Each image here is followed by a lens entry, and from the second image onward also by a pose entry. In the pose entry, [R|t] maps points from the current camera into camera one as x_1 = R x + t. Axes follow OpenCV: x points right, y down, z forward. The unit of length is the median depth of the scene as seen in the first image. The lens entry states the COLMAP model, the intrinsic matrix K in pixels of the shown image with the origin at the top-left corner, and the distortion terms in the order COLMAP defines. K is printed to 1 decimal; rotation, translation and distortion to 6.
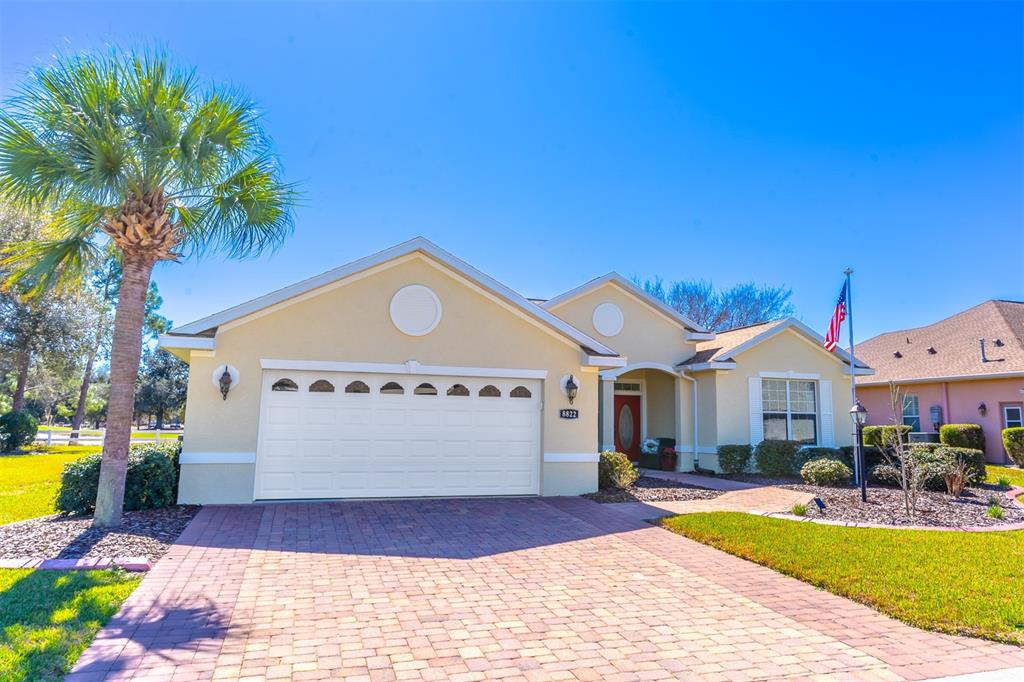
lens RADIAL K [[659.8, 0, 512.0], [0, 659.8, 341.0], [0, 0, 1]] dist [-0.004348, -0.001291]
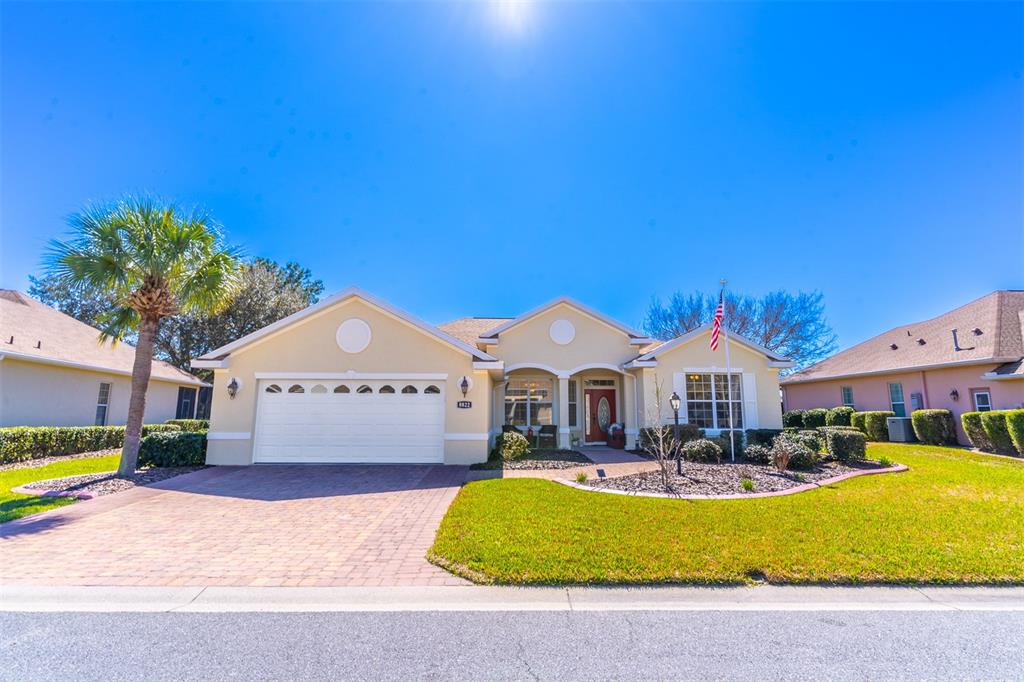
lens RADIAL K [[500.9, 0, 512.0], [0, 500.9, 341.0], [0, 0, 1]] dist [0.003023, 0.000168]
pose [[0.956174, -0.051291, -0.288273, 0.457905], [0.045494, 0.998606, -0.026778, 0.009632], [0.289245, 0.012490, 0.957174, 0.024348]]
